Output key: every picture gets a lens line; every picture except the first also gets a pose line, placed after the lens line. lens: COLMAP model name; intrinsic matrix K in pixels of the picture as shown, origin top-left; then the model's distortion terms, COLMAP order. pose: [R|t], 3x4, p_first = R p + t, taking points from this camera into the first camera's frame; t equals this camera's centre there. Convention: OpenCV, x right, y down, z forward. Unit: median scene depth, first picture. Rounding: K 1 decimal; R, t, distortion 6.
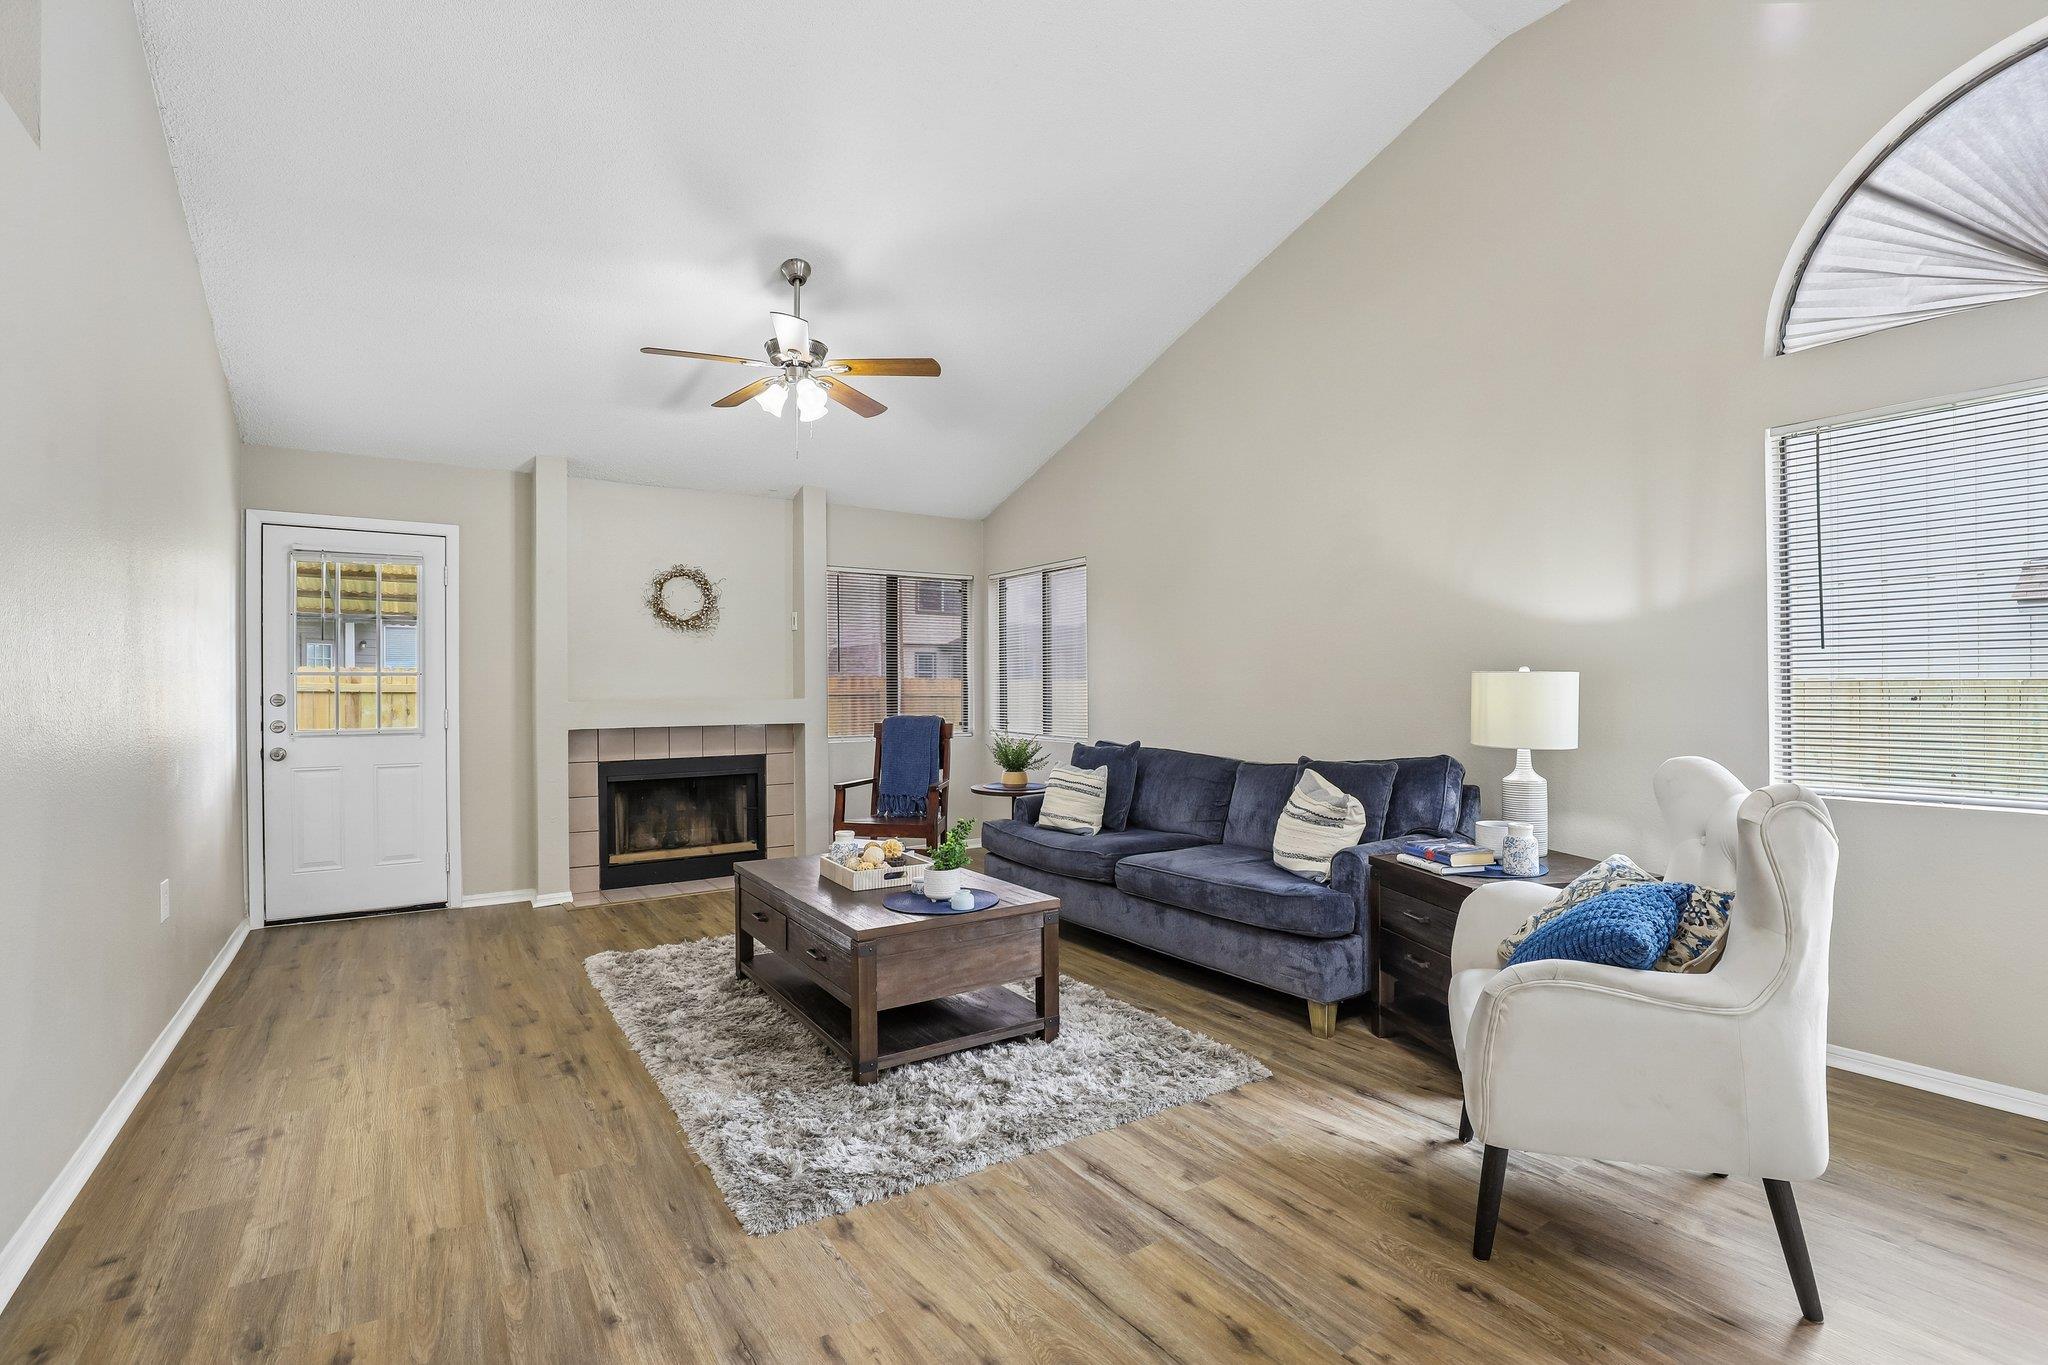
lens RADIAL K [[942.6, 0, 1043.3], [0, 942.6, 689.8], [0, 0, 1]] dist [-0.037129, 0.008790]
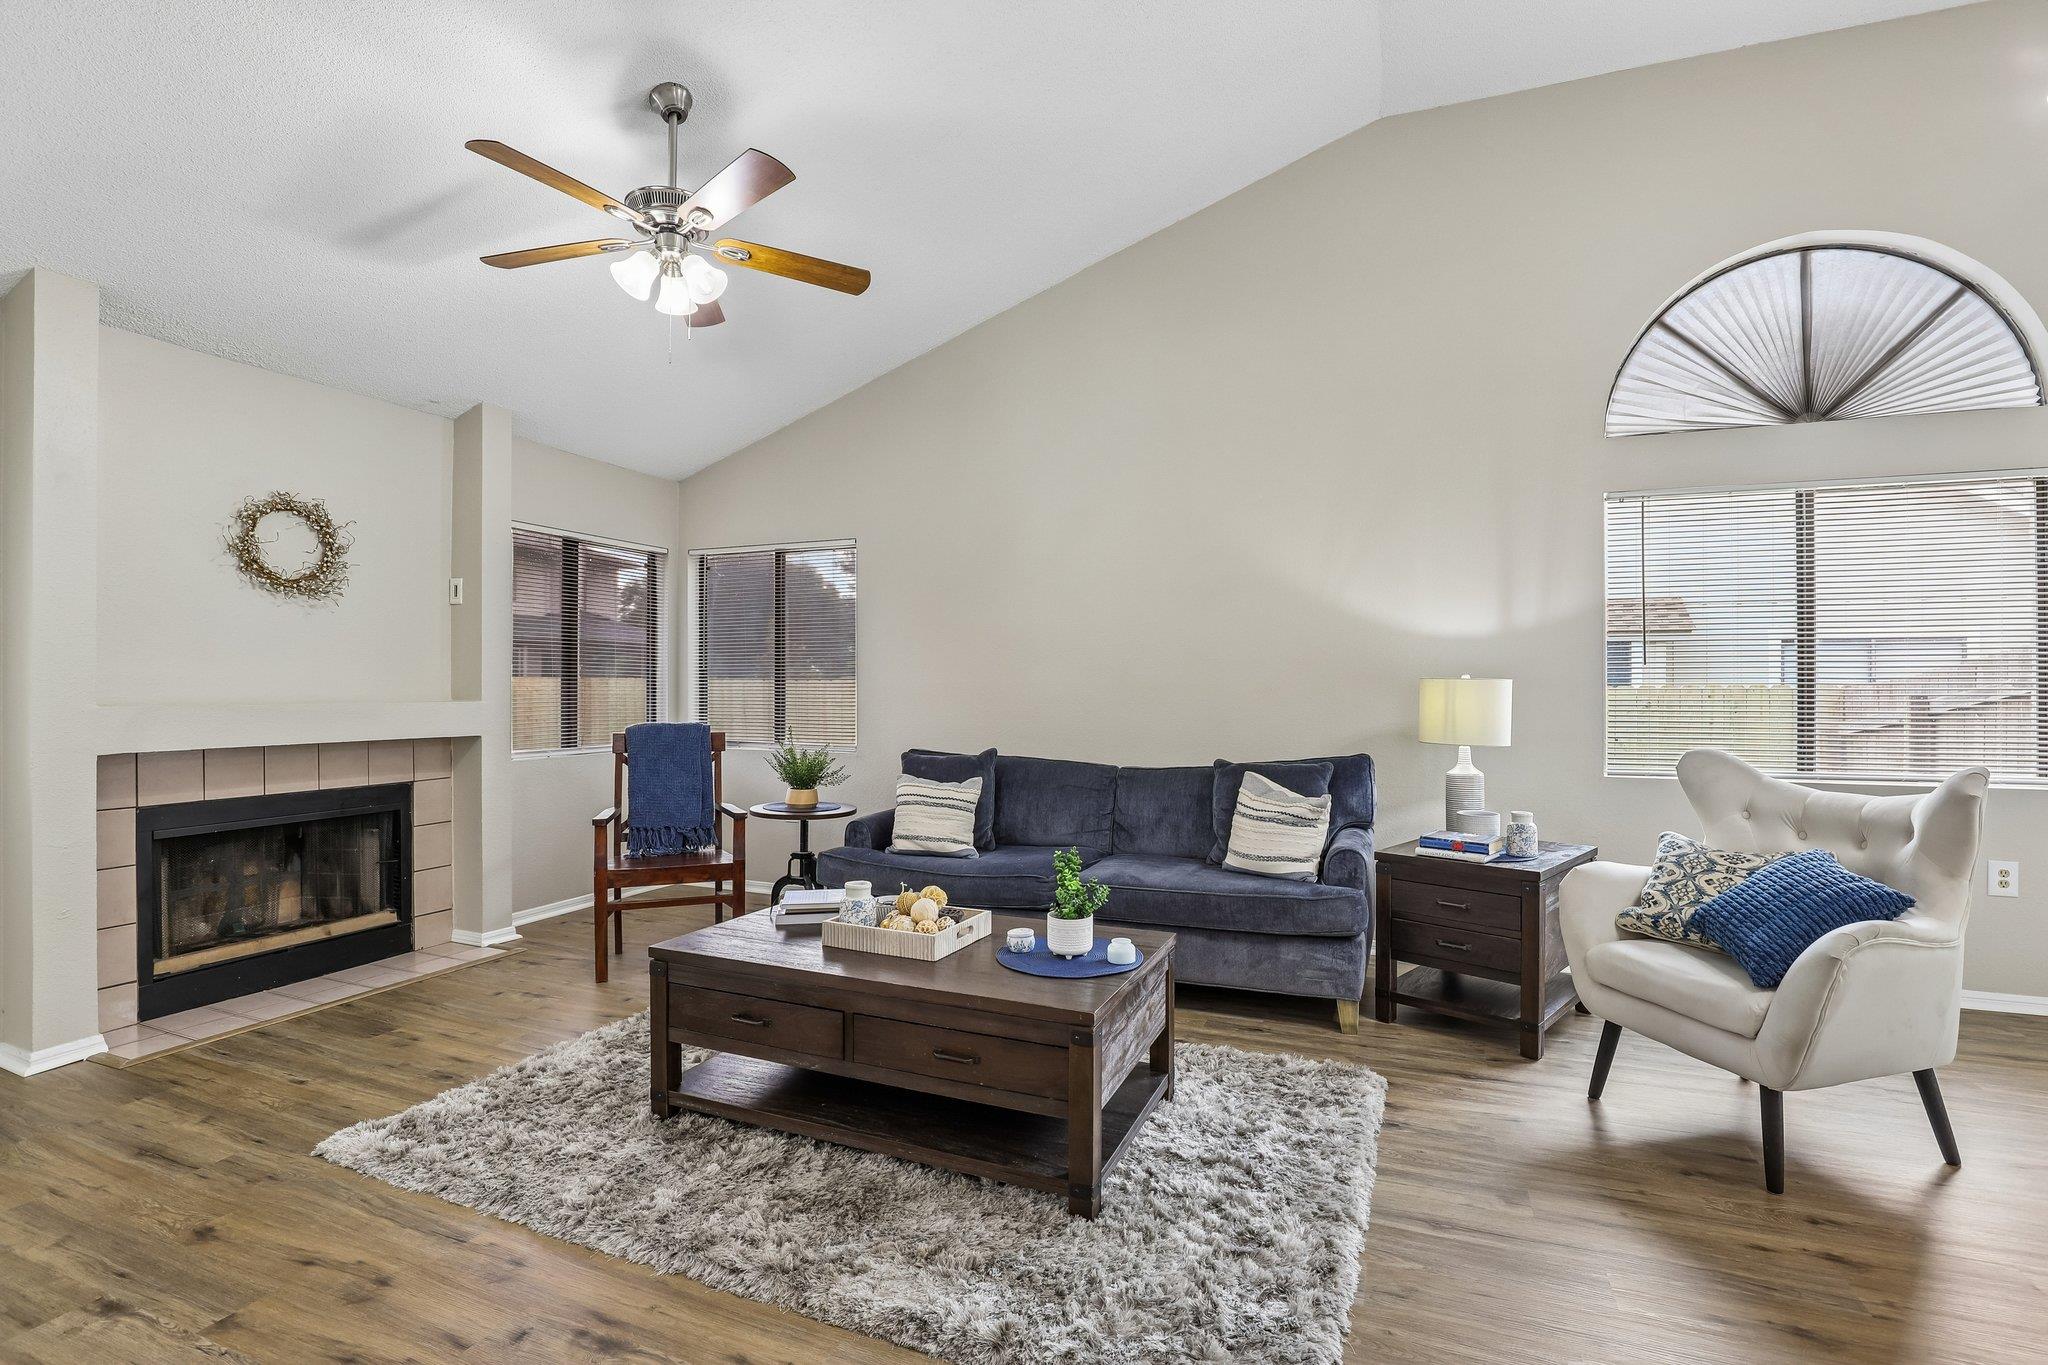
lens RADIAL K [[942.6, 0, 1022.4], [0, 942.6, 687.8], [0, 0, 1]] dist [-0.037129, 0.008790]
pose [[0.832092, 0.007383, 0.554588, -0.432166], [-0.006292, 0.999973, -0.003872, -0.000294], [-0.554602, -0.000268, 0.832116, 0.264075]]
